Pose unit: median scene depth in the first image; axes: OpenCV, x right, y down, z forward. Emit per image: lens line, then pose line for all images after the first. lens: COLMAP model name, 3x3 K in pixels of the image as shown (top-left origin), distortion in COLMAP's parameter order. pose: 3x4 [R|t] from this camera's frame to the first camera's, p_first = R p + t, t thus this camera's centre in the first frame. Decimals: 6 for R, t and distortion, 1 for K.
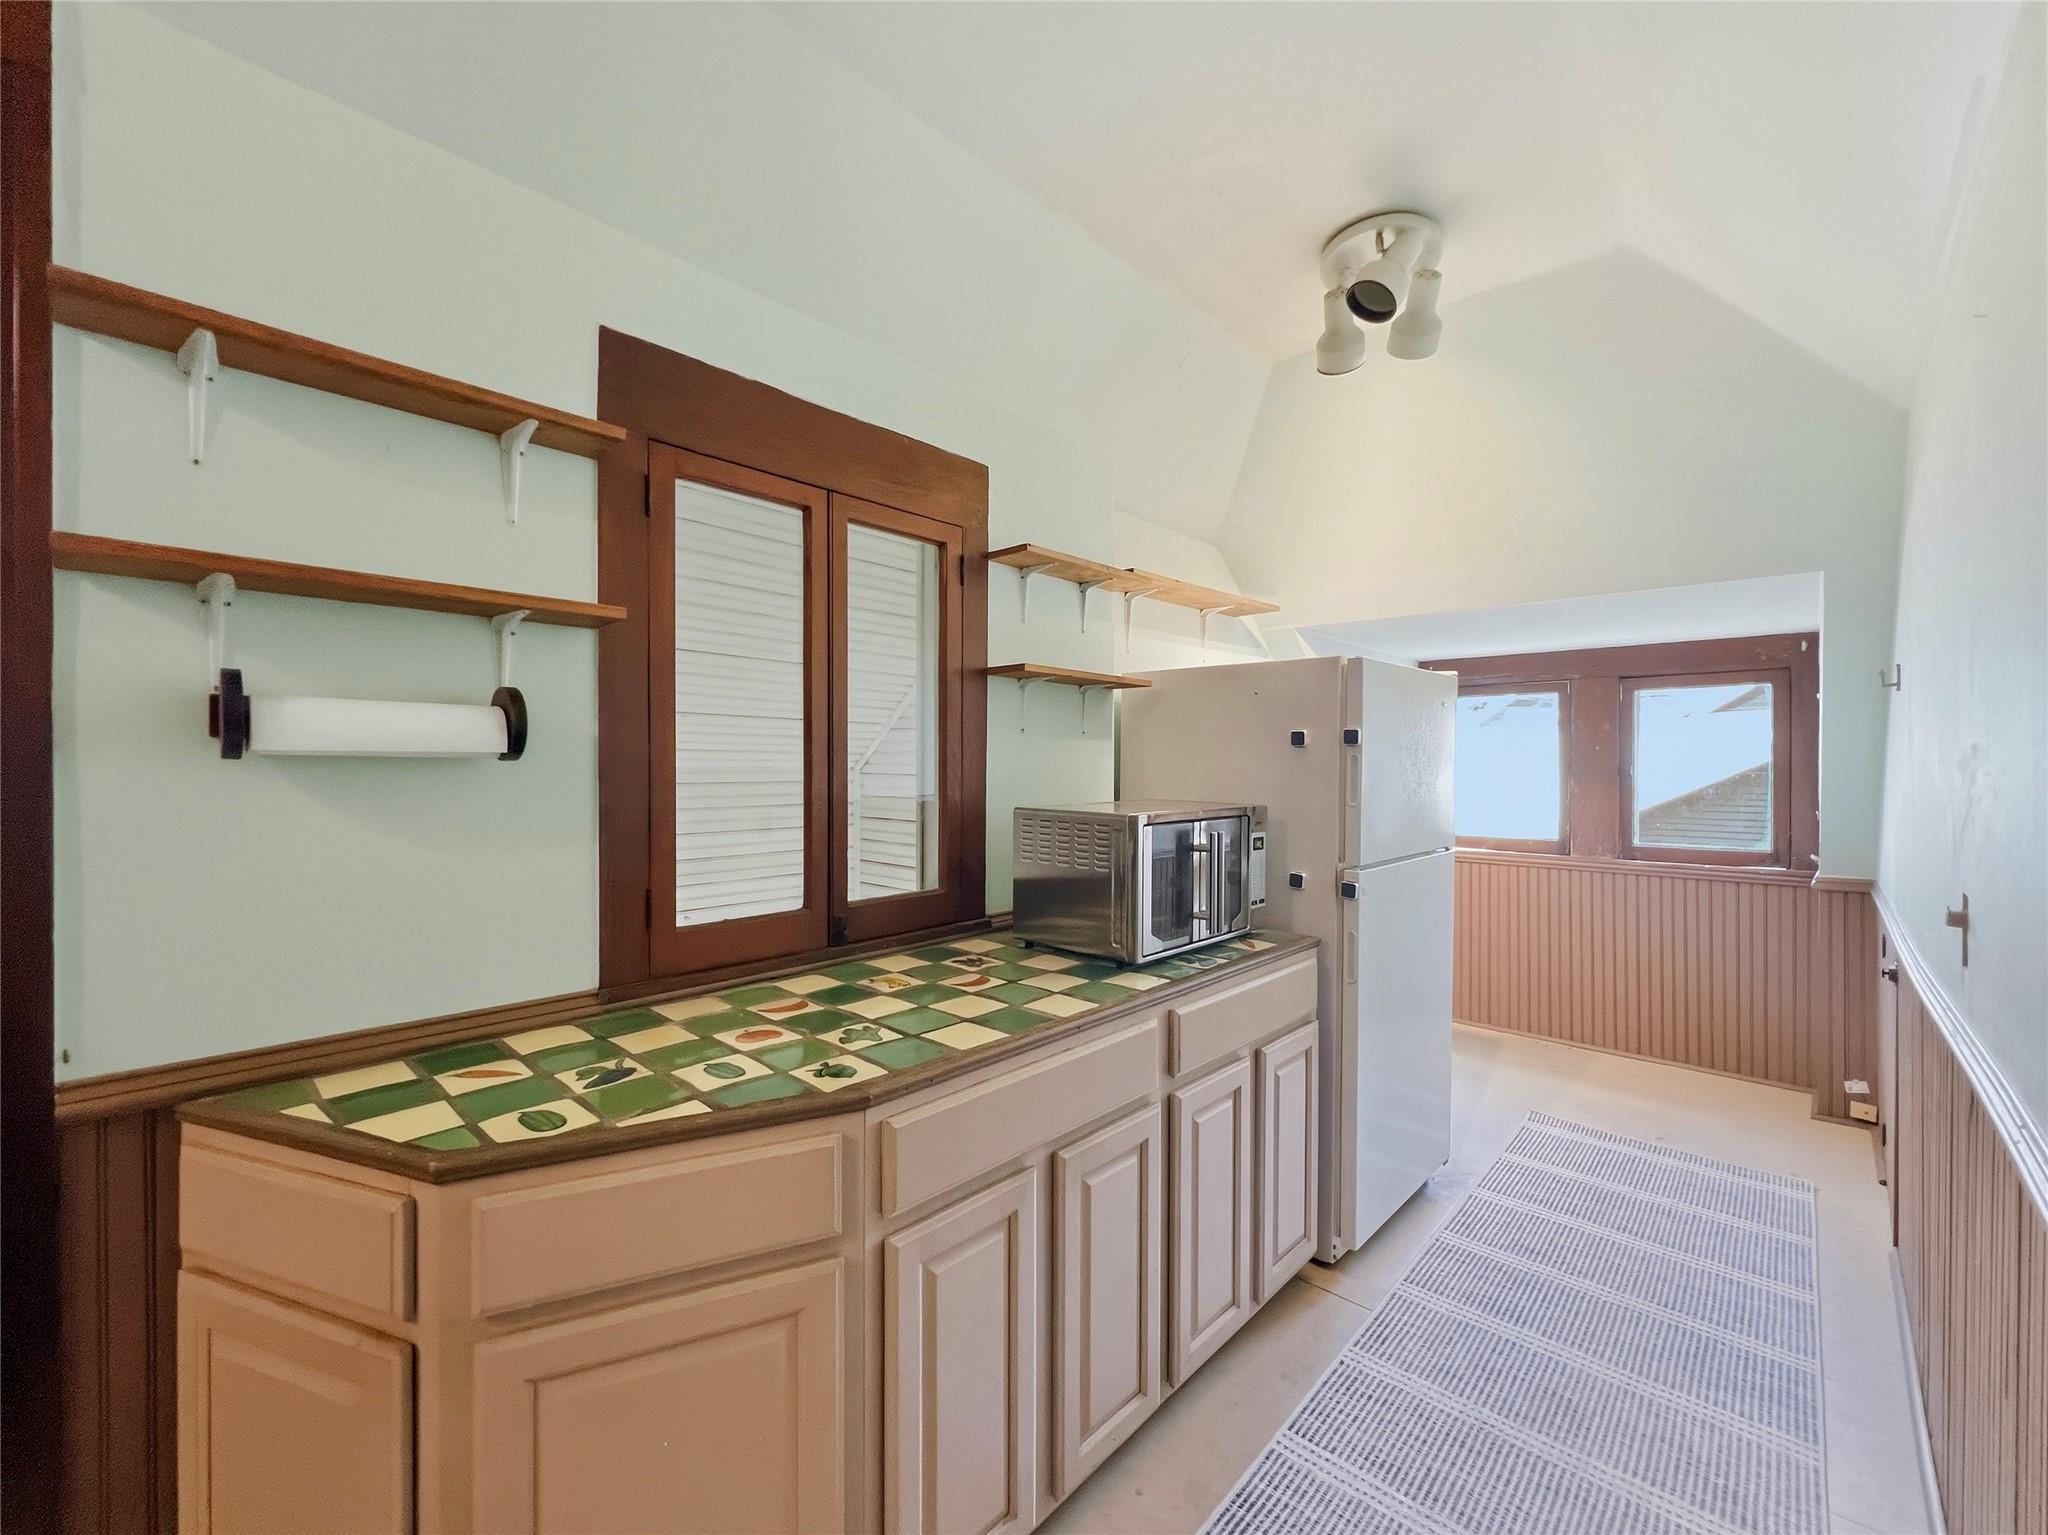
lens RADIAL K [[856.8, 0, 1012.7], [0, 856.8, 764.7], [0, 0, 1]] dist [0.003351, -0.002910]
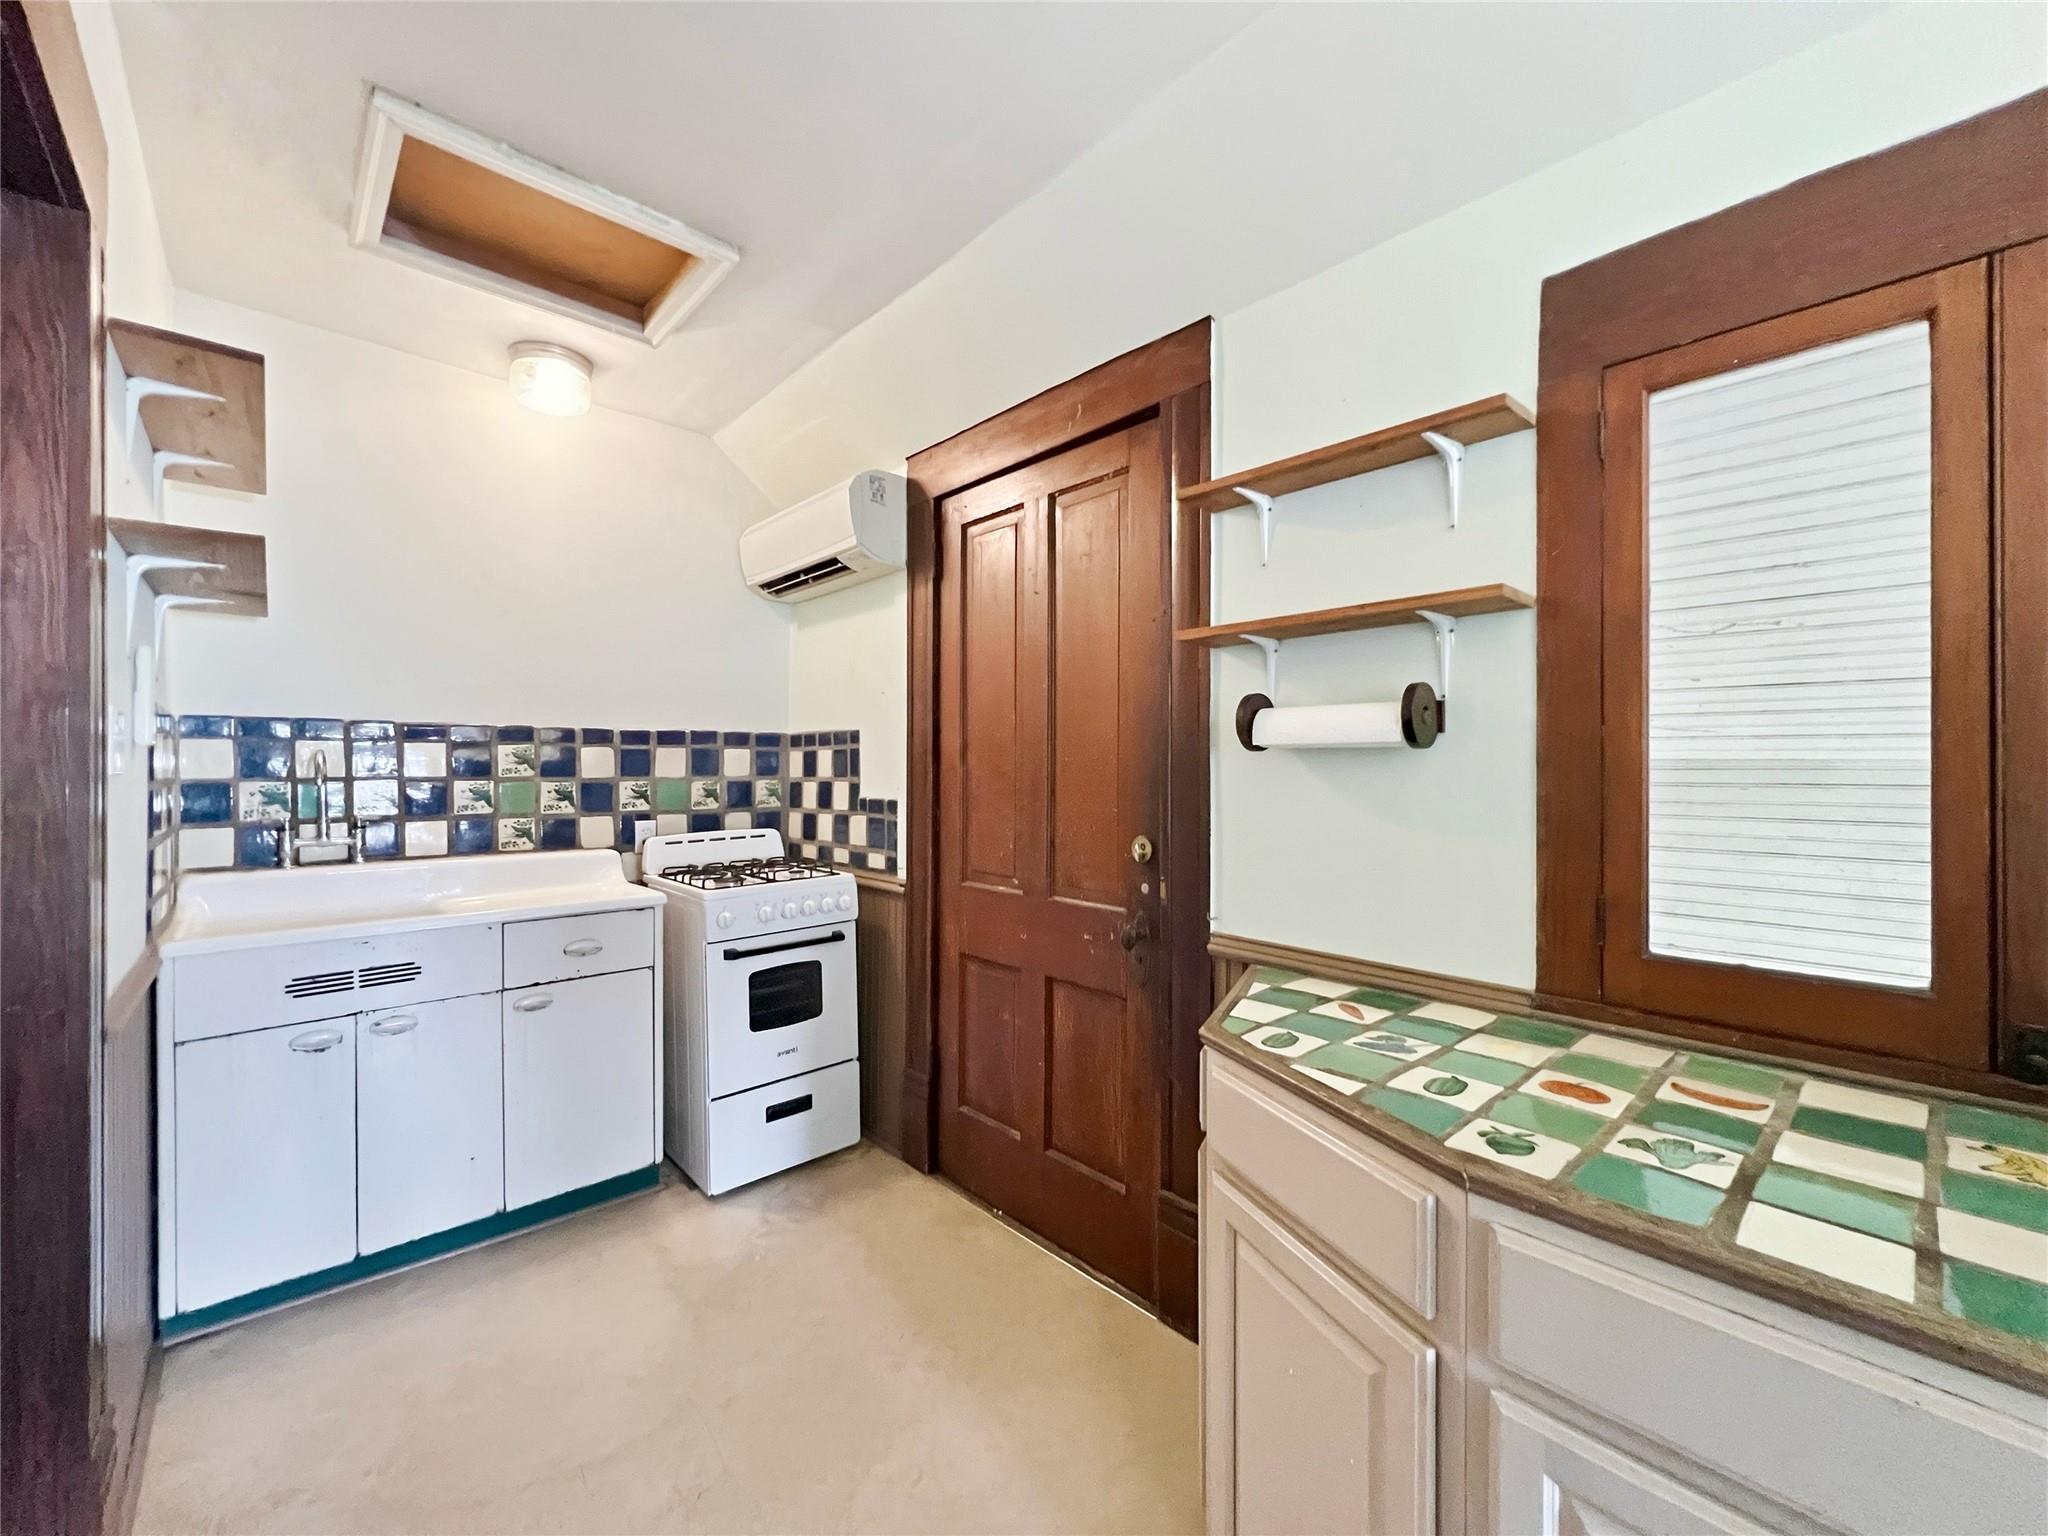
lens RADIAL K [[856.8, 0, 1012.7], [0, 856.8, 765.2], [0, 0, 1]] dist [0.003351, -0.002910]
pose [[-0.092632, 0.002887, -0.995696, 0.624697], [0.000869, 0.999996, 0.002818, 0.013912], [0.995700, -0.000604, -0.092634, 0.642703]]
